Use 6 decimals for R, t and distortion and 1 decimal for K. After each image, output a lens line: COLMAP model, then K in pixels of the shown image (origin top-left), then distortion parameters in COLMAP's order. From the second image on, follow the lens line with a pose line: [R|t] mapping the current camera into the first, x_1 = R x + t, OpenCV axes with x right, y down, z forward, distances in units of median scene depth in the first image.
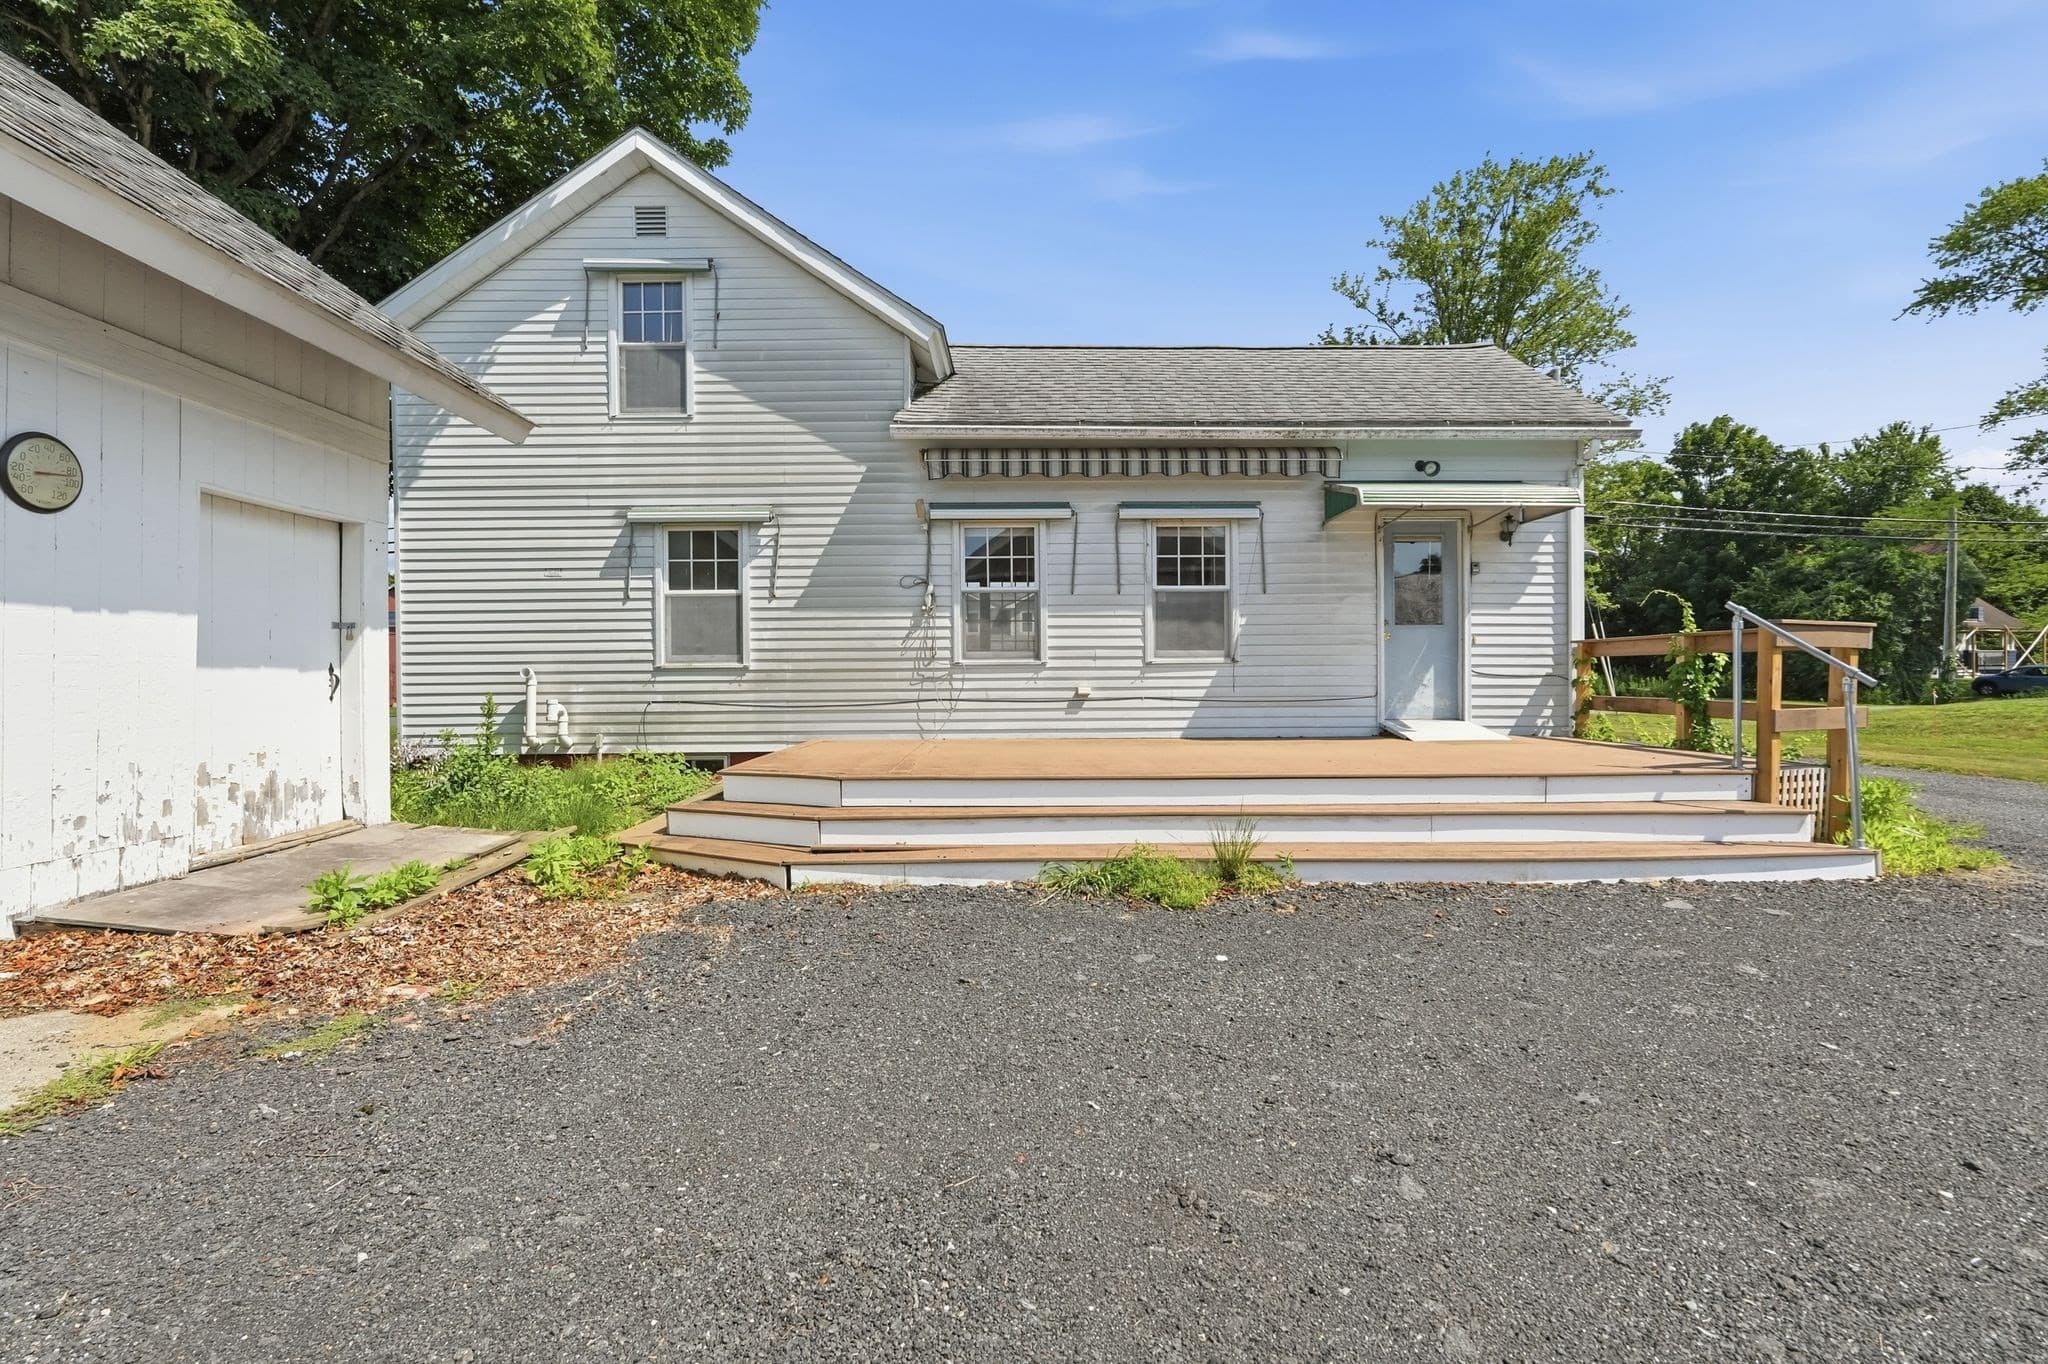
lens RADIAL K [[901.4, 0, 992.5], [0, 901.4, 663.6], [0, 0, 1]] dist [-0.001214, 0.000156]
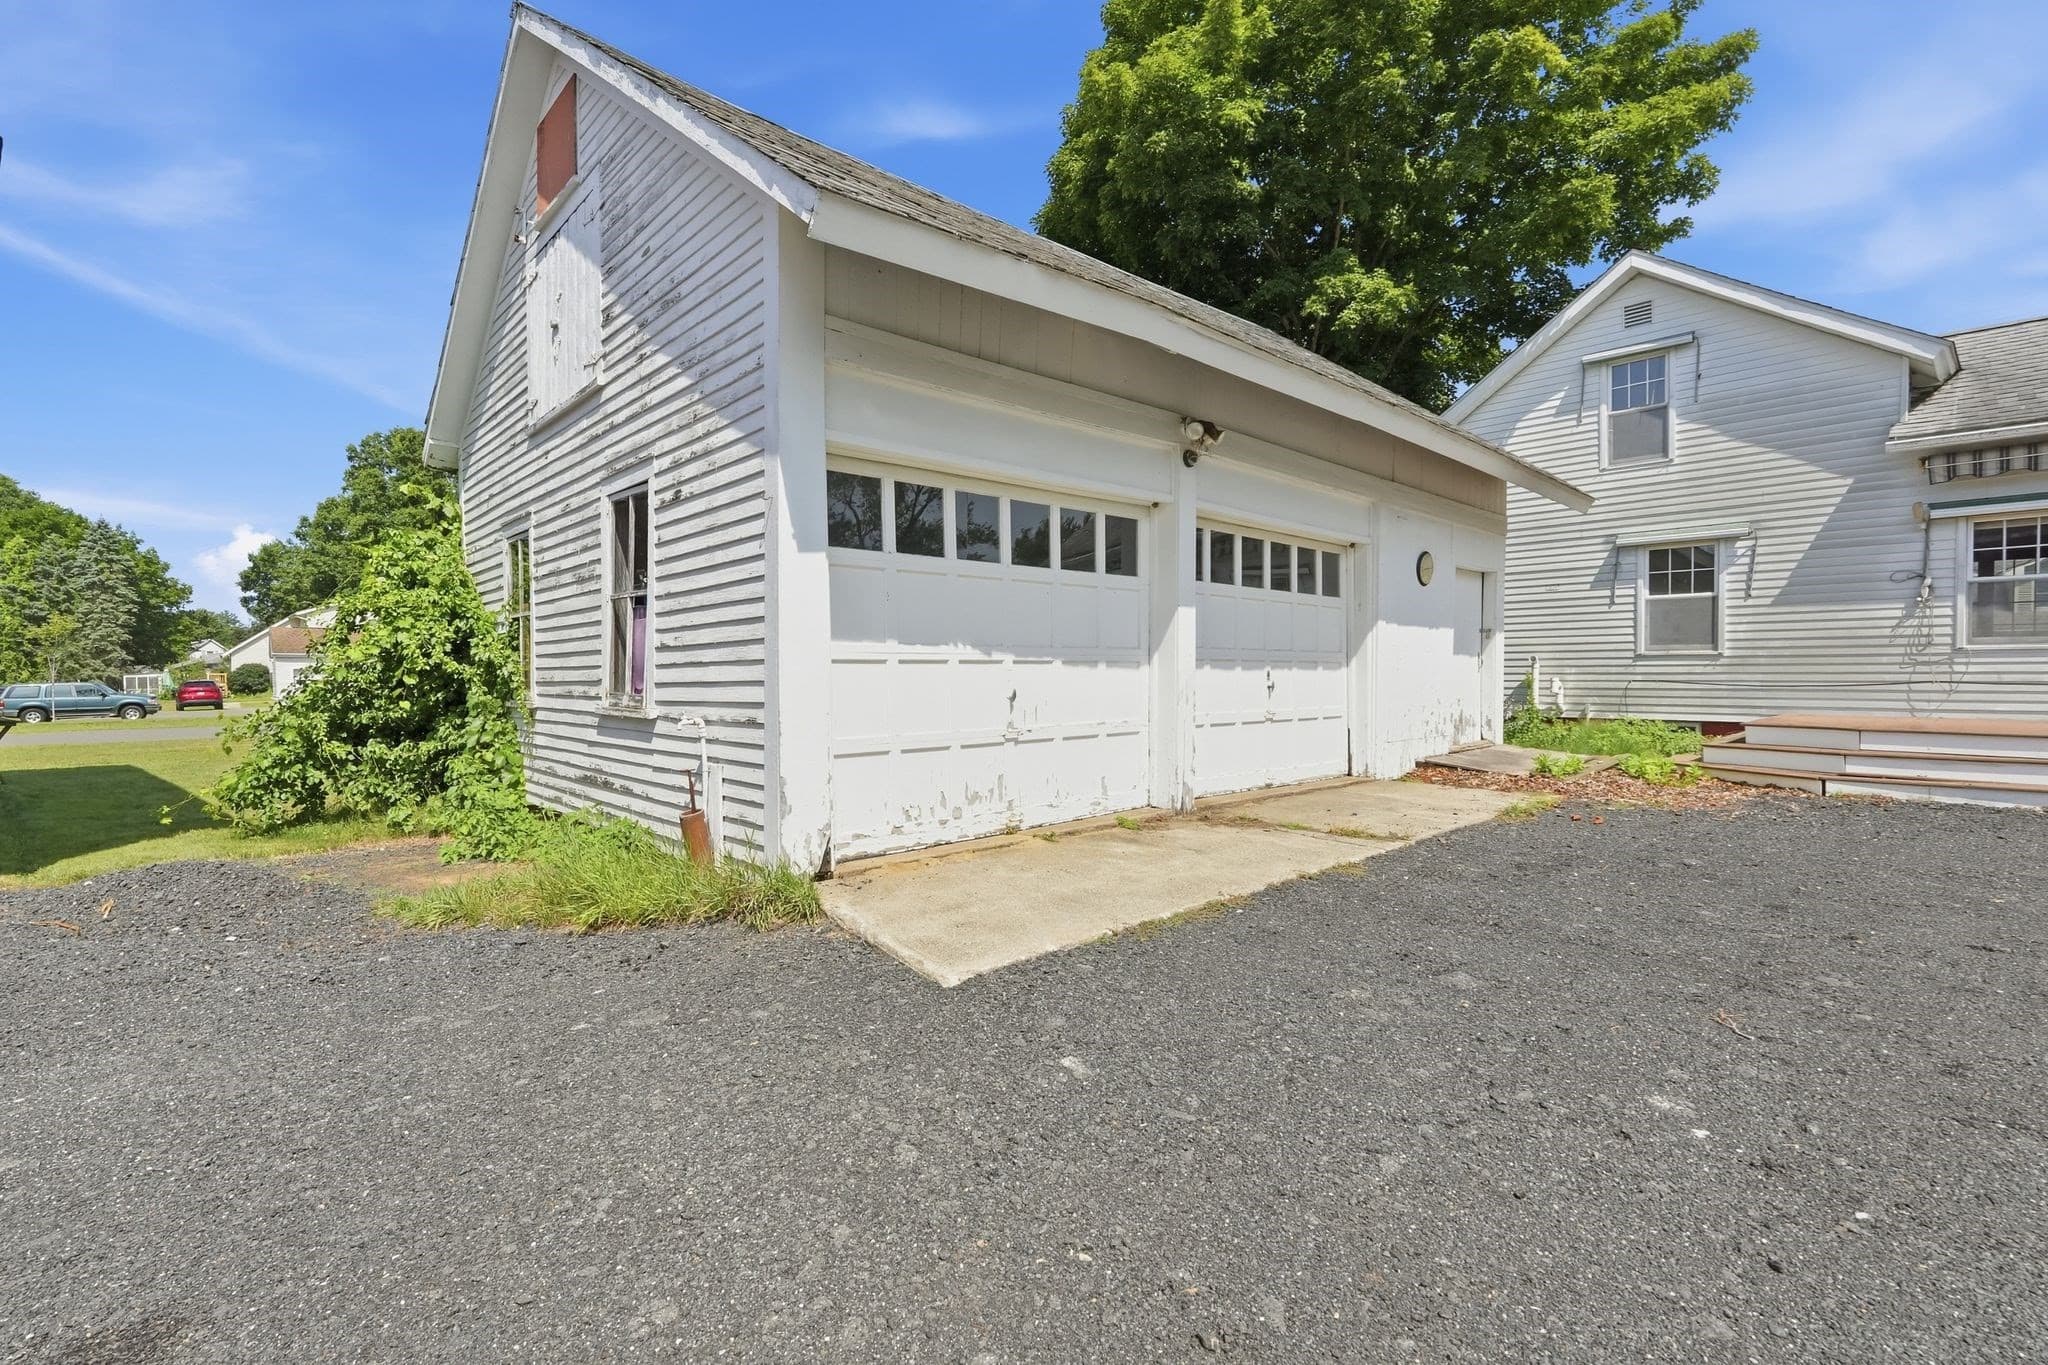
lens RADIAL K [[901.4, 0, 1043.0], [0, 901.4, 696.3], [0, 0, 1]] dist [-0.001214, 0.000156]
pose [[0.699684, 0.022870, -0.714086, -0.036152], [0.007744, 0.999186, 0.039589, 0.006114], [0.714411, -0.033230, 0.698937, -0.555052]]
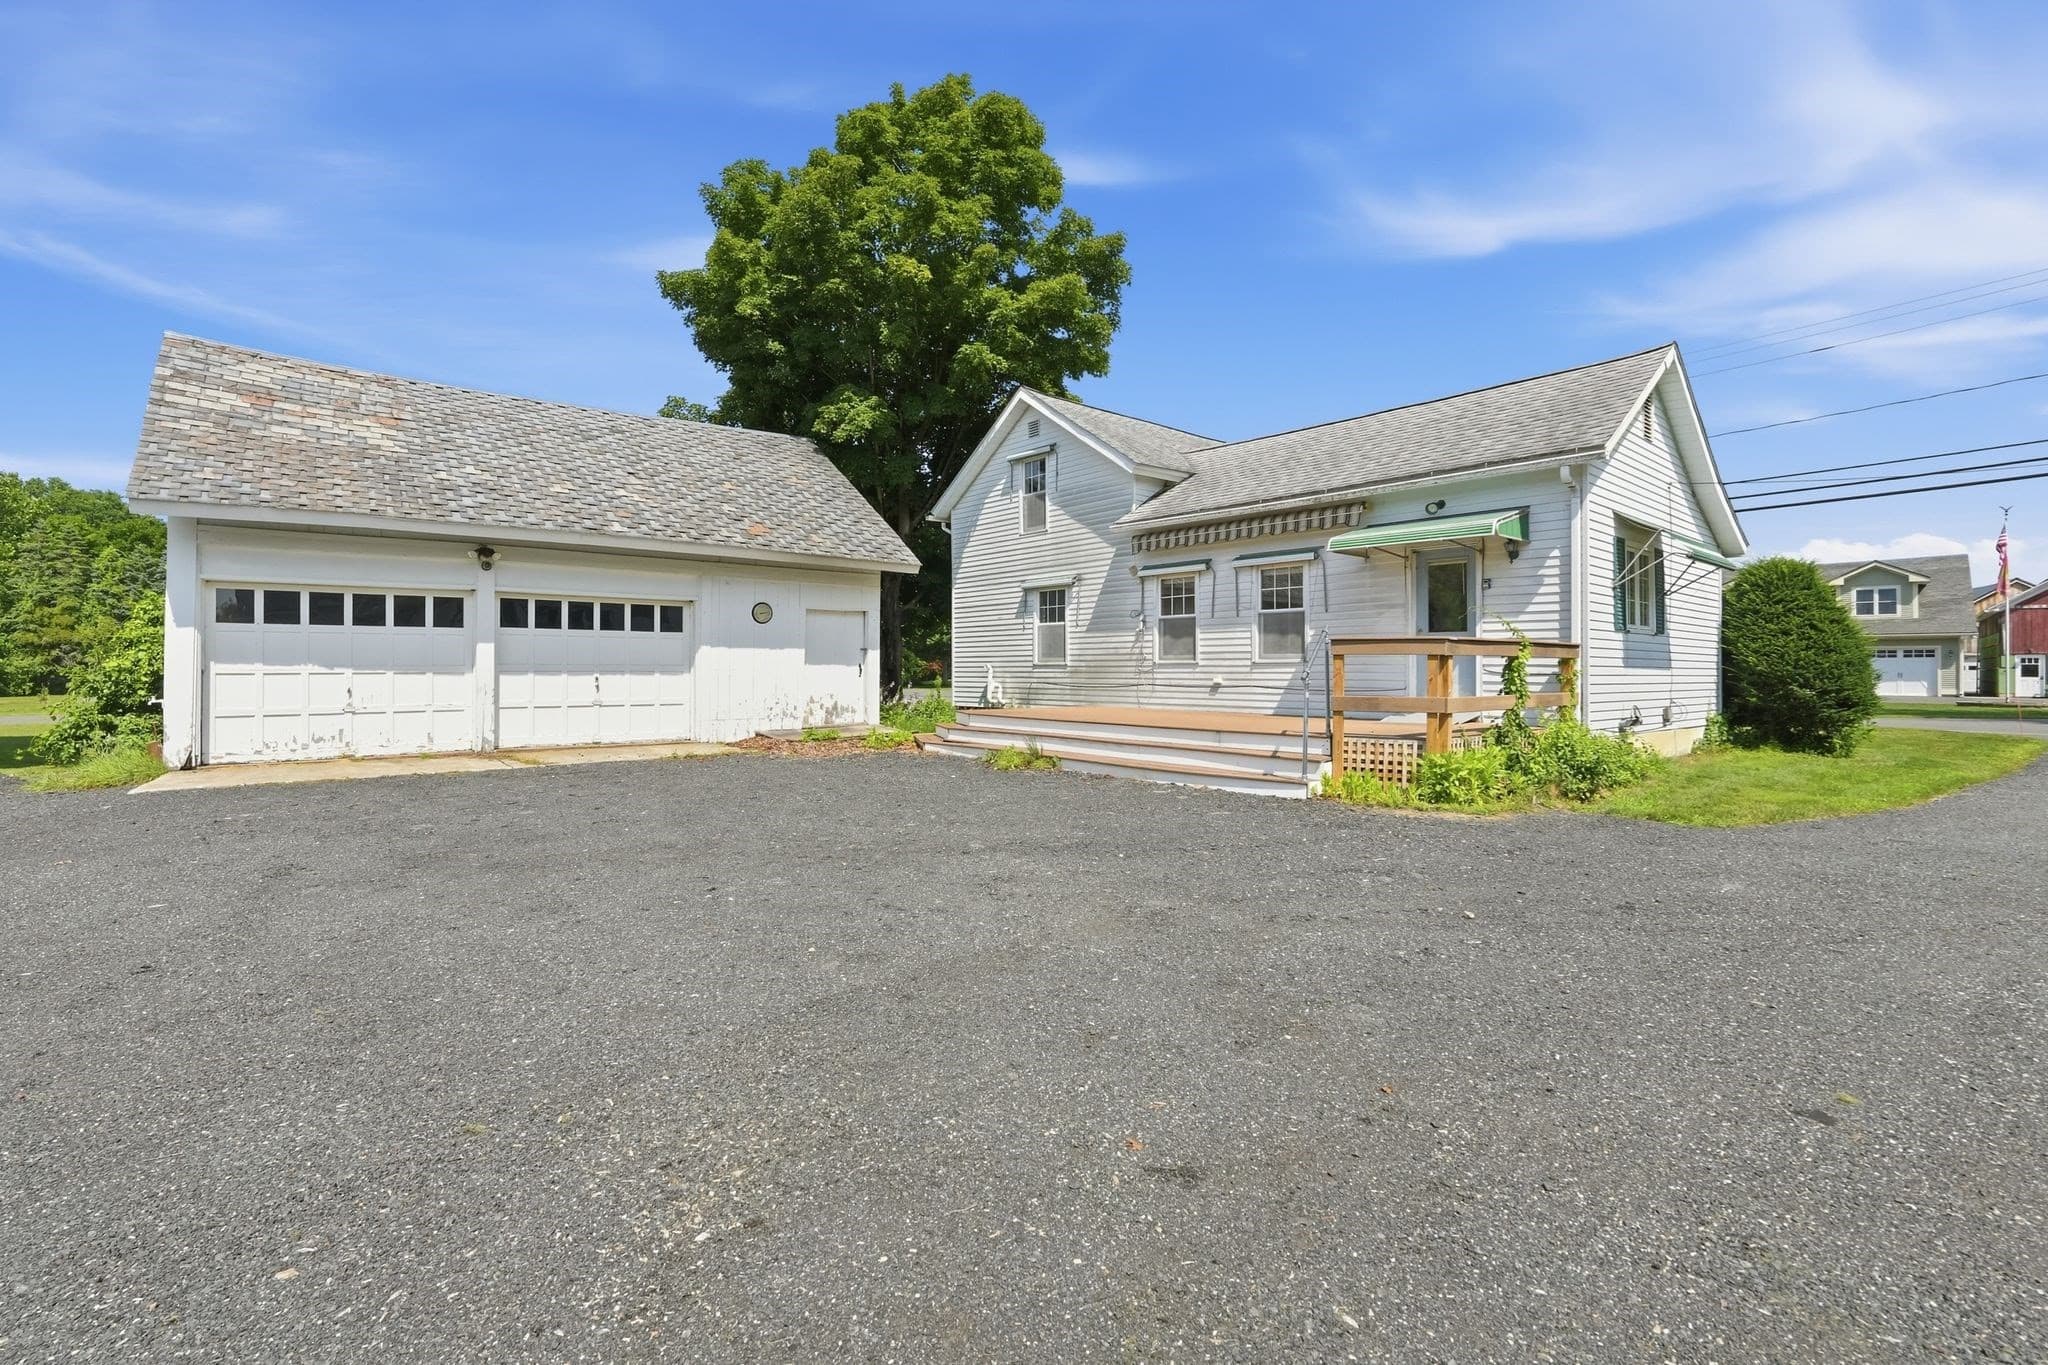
lens RADIAL K [[901.4, 0, 1034.2], [0, 901.4, 648.9], [0, 0, 1]] dist [-0.001214, 0.000156]
pose [[0.652390, -0.009215, -0.757828, 1.059047], [0.004230, 0.999955, -0.008518, -0.011957], [0.757872, 0.002352, 0.652399, -0.238743]]
